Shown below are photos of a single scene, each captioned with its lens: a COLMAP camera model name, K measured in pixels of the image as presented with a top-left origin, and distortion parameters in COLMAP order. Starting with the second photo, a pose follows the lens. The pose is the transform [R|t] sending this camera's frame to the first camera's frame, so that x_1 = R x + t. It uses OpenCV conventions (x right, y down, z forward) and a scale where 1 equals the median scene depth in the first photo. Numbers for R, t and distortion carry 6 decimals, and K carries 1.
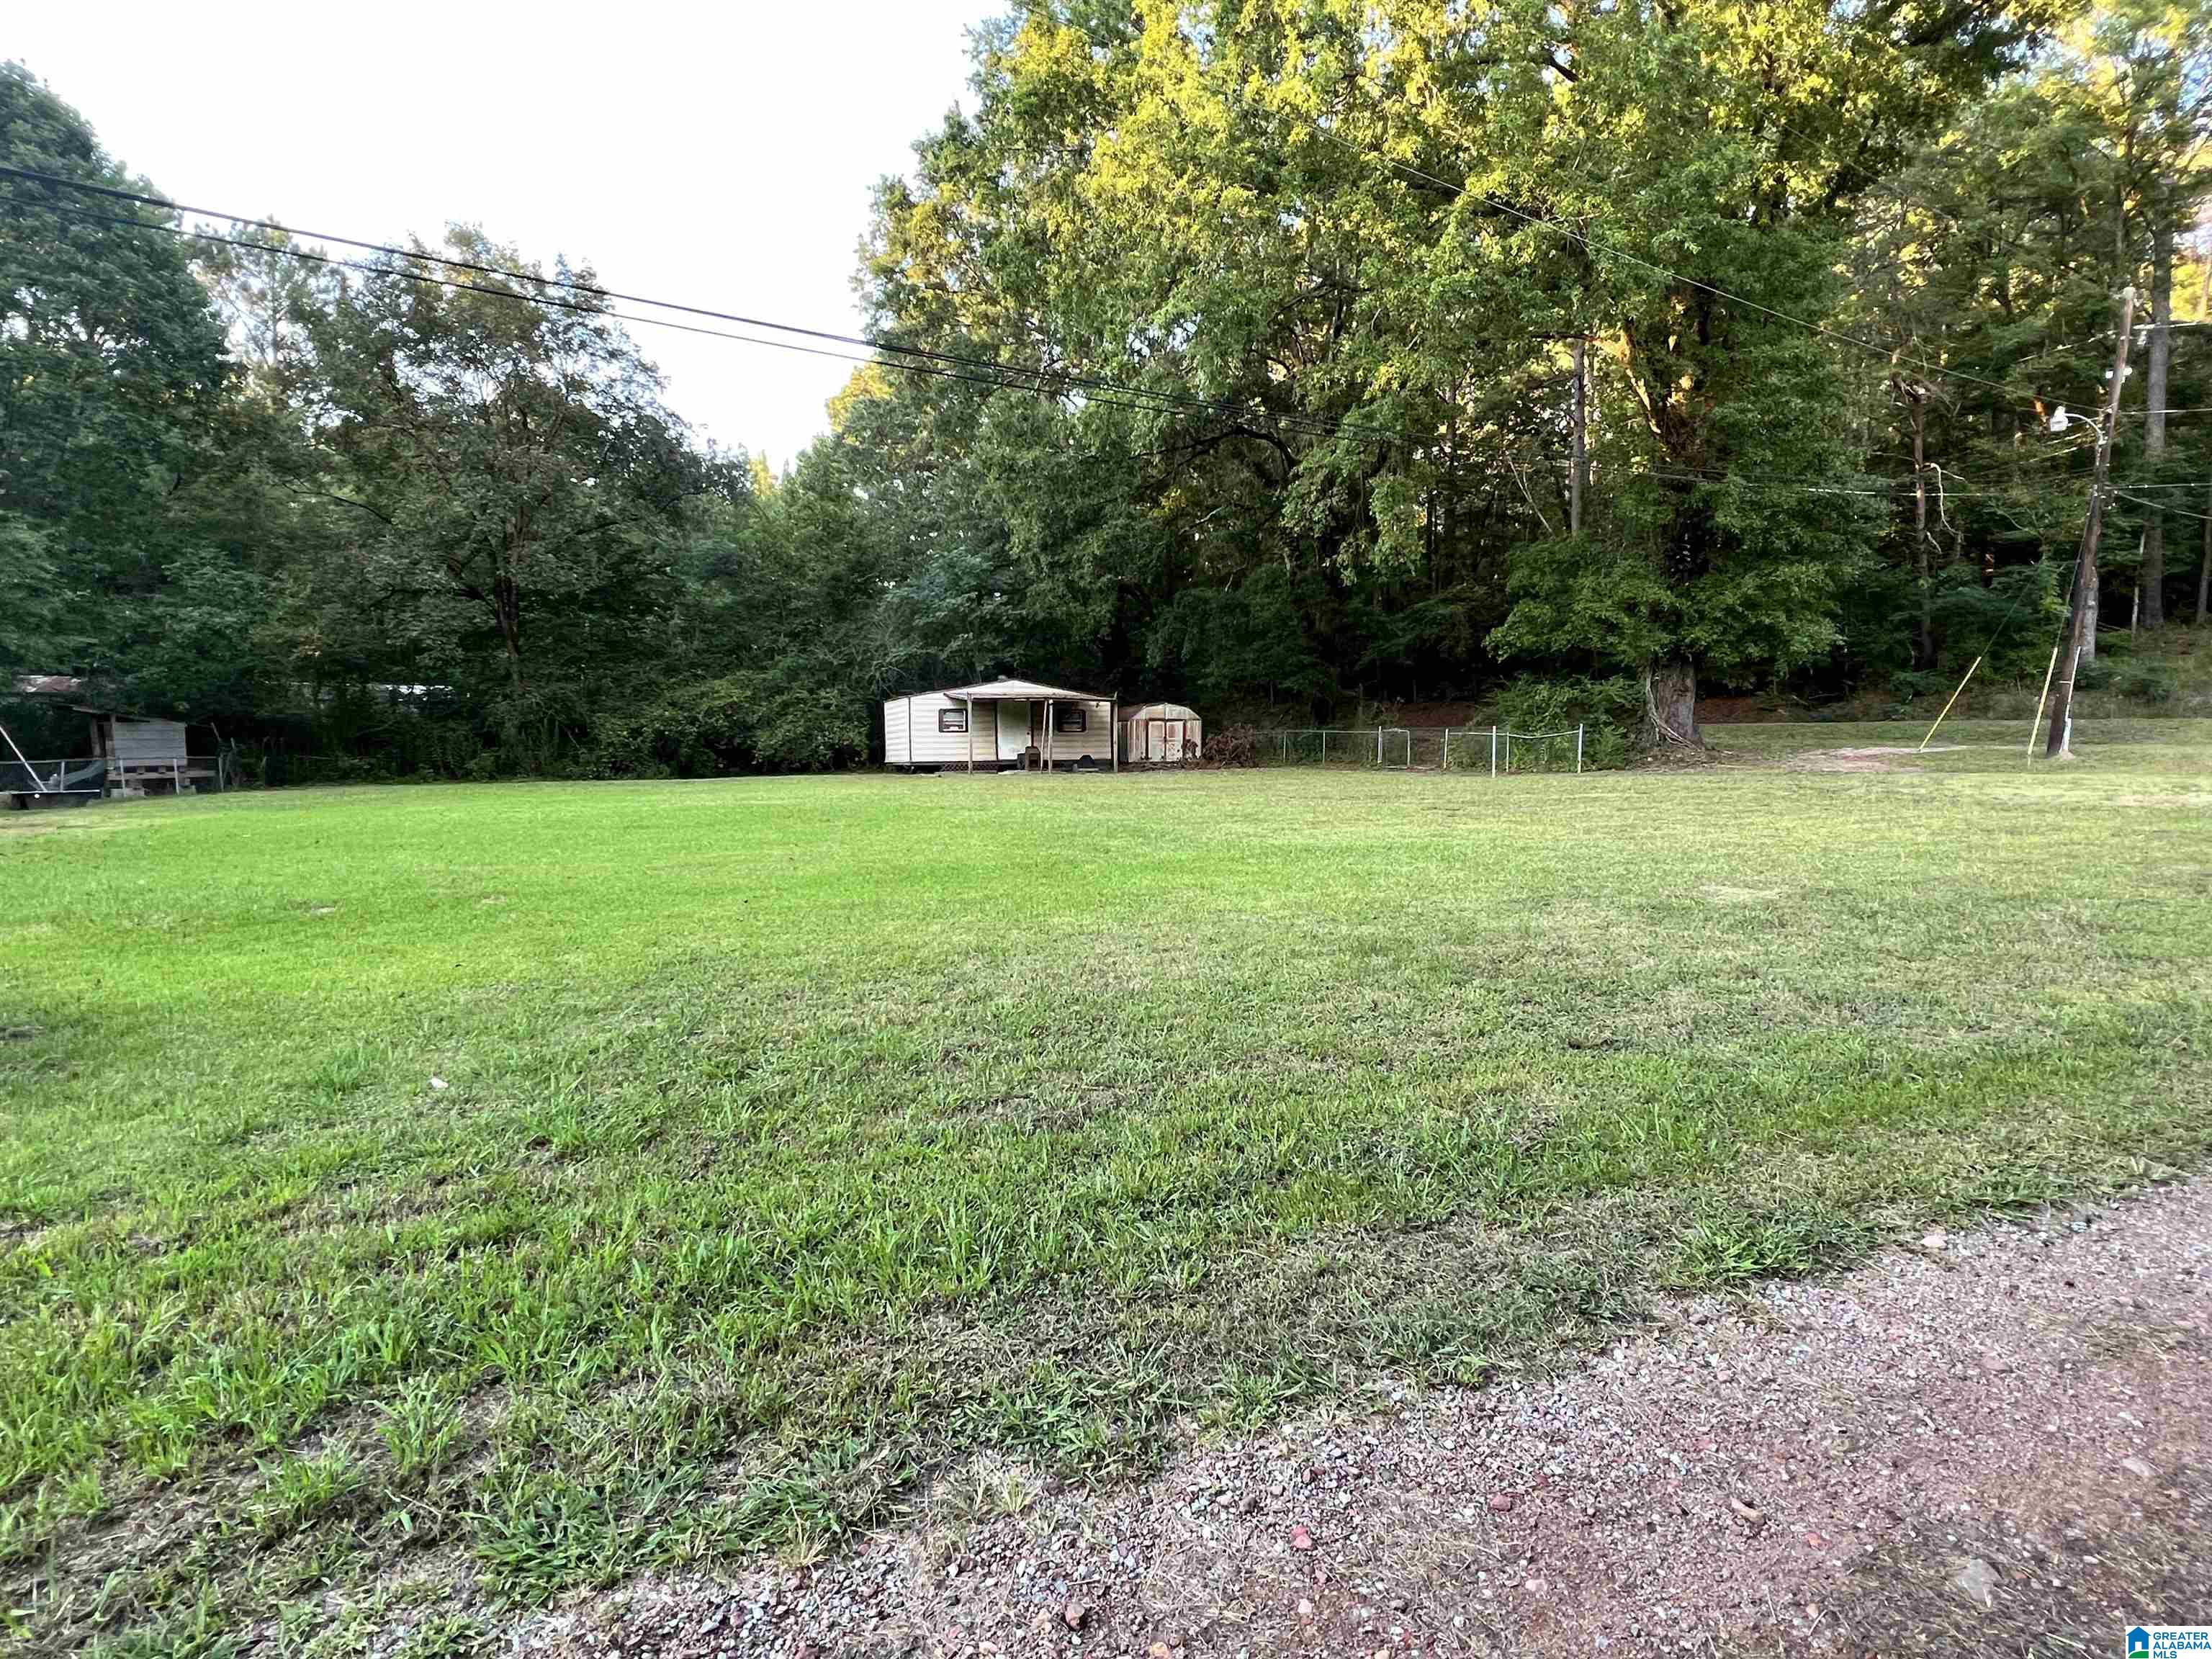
lens RADIAL K [[1097.3, 0, 1104.7], [0, 1097.3, 821.1], [0, 0, 1]] dist [-0.003130, 0.001616]
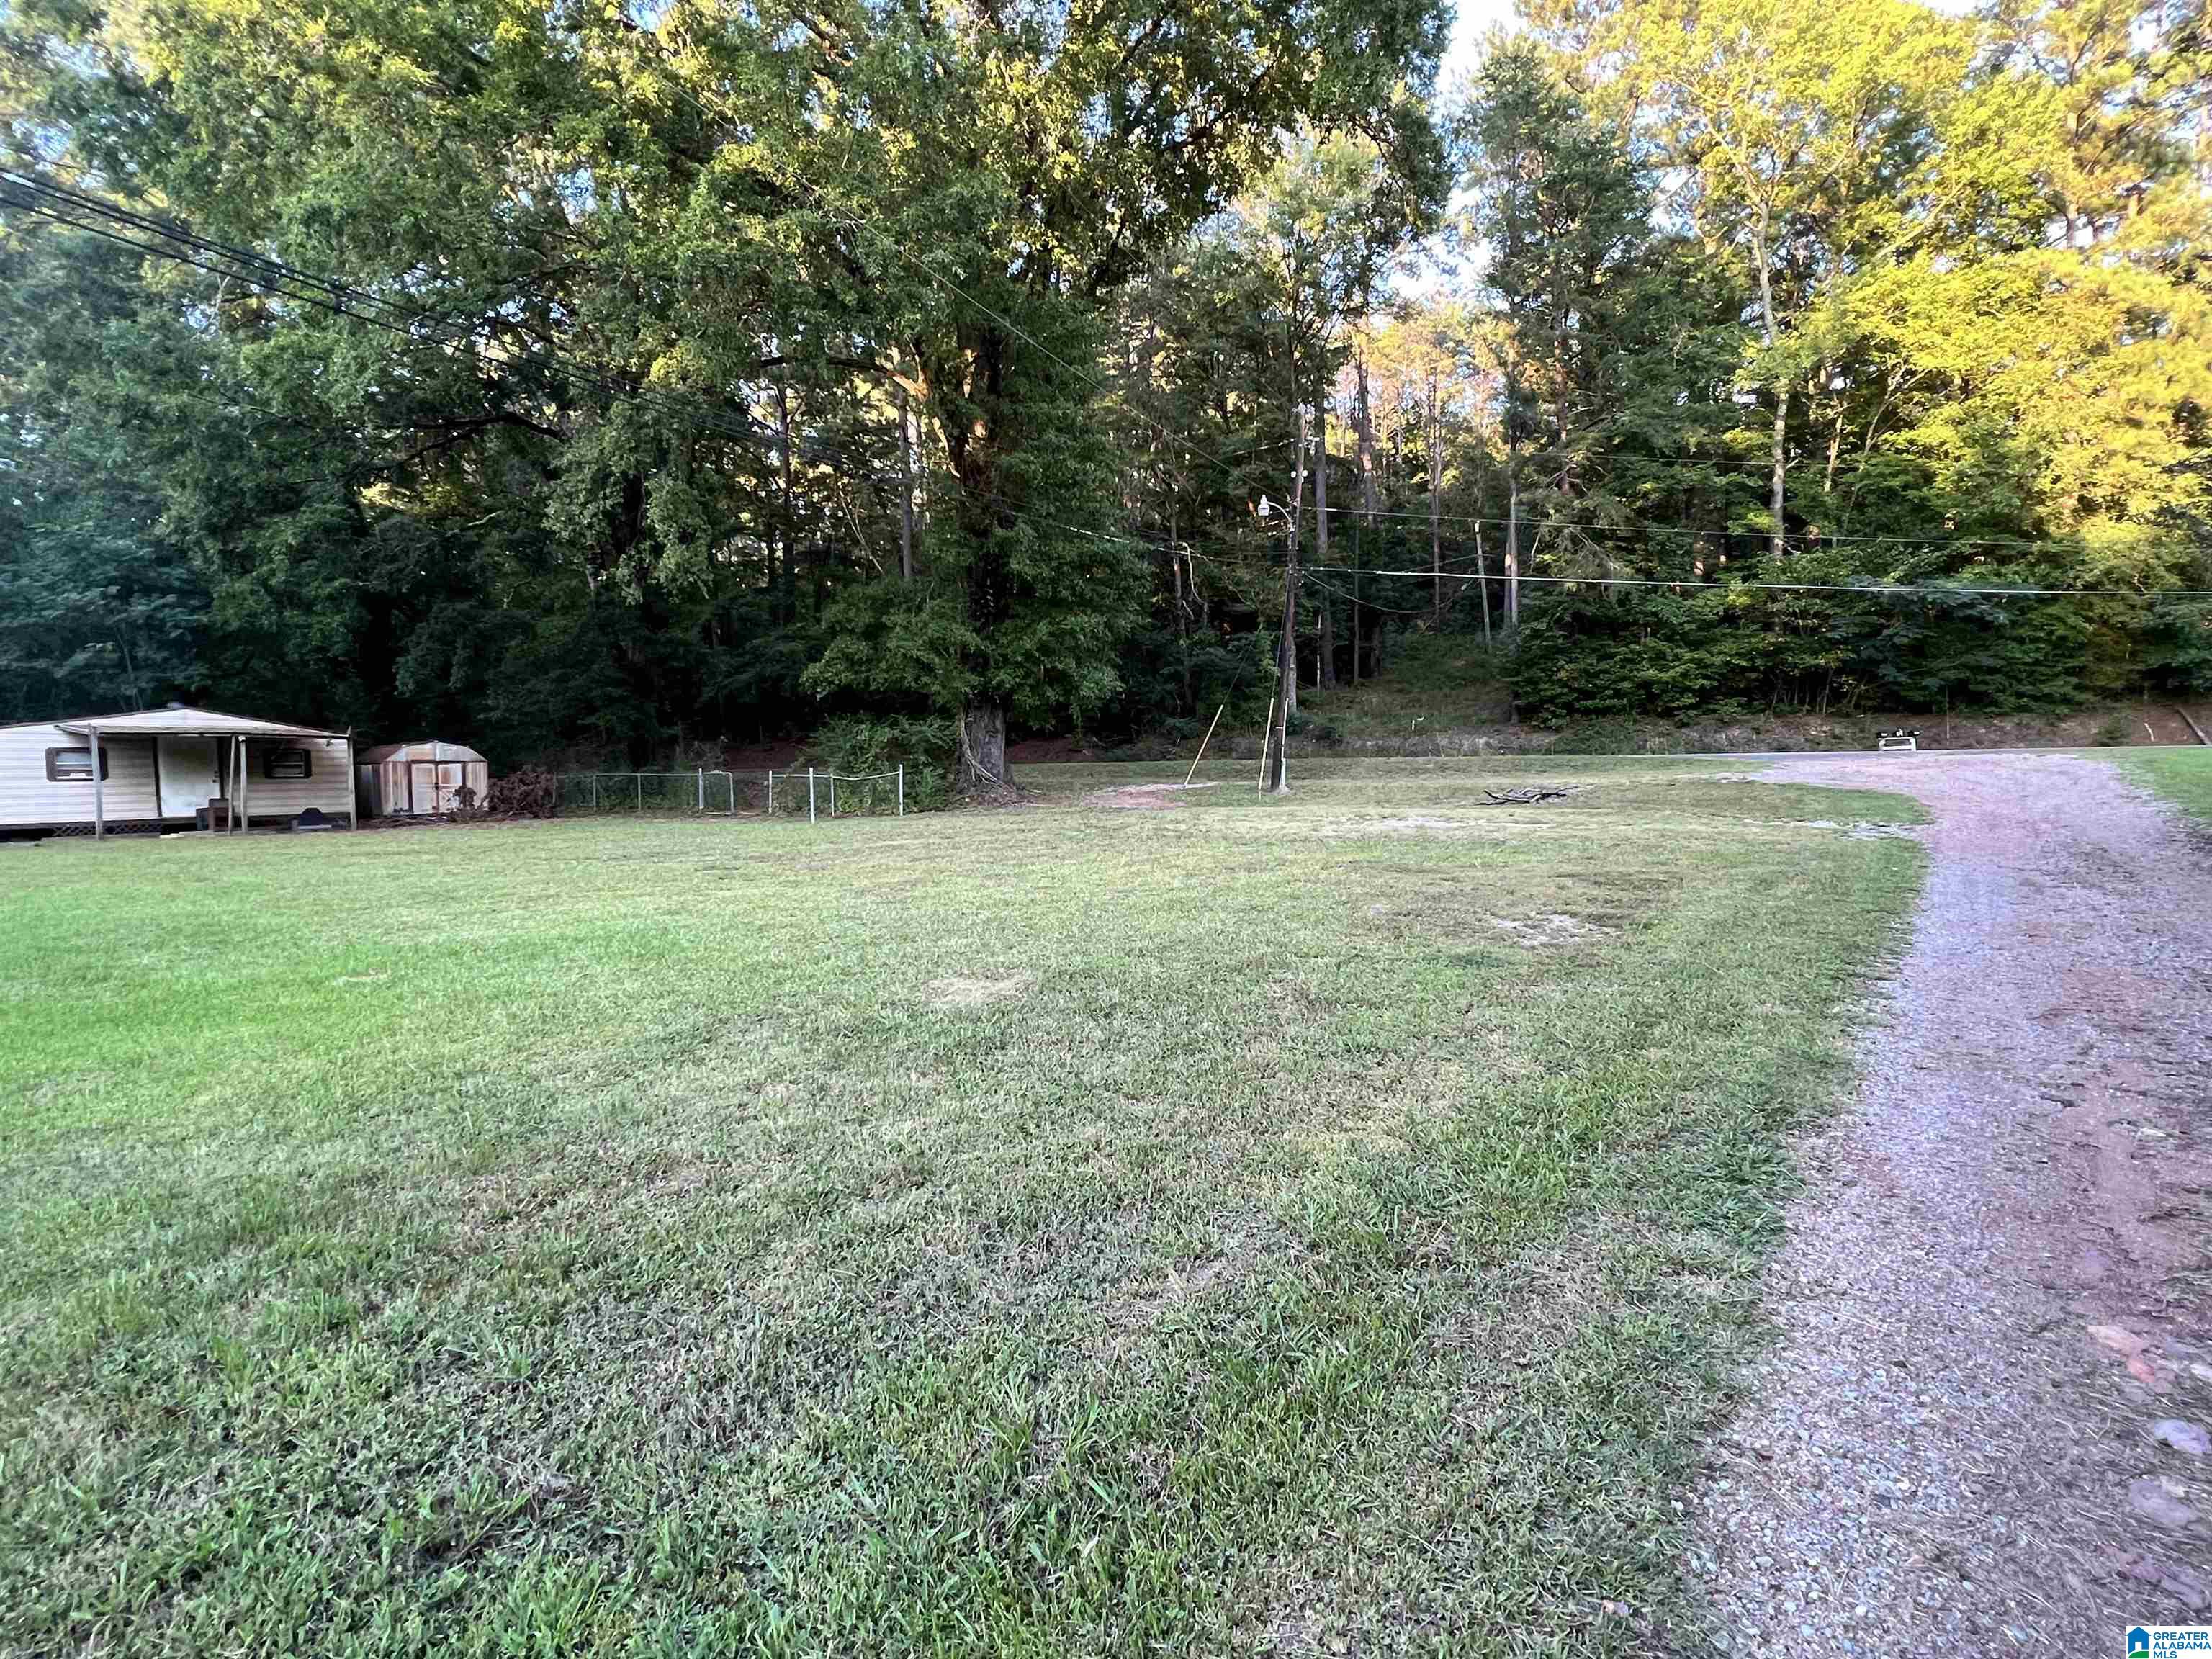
lens RADIAL K [[1097.3, 0, 1104.7], [0, 1097.3, 821.1], [0, 0, 1]] dist [-0.003130, 0.001616]
pose [[0.848039, -0.032442, 0.528940, 0.069485], [0.051703, 0.998428, -0.021656, -0.008291], [-0.527405, 0.045713, 0.848383, 0.079899]]
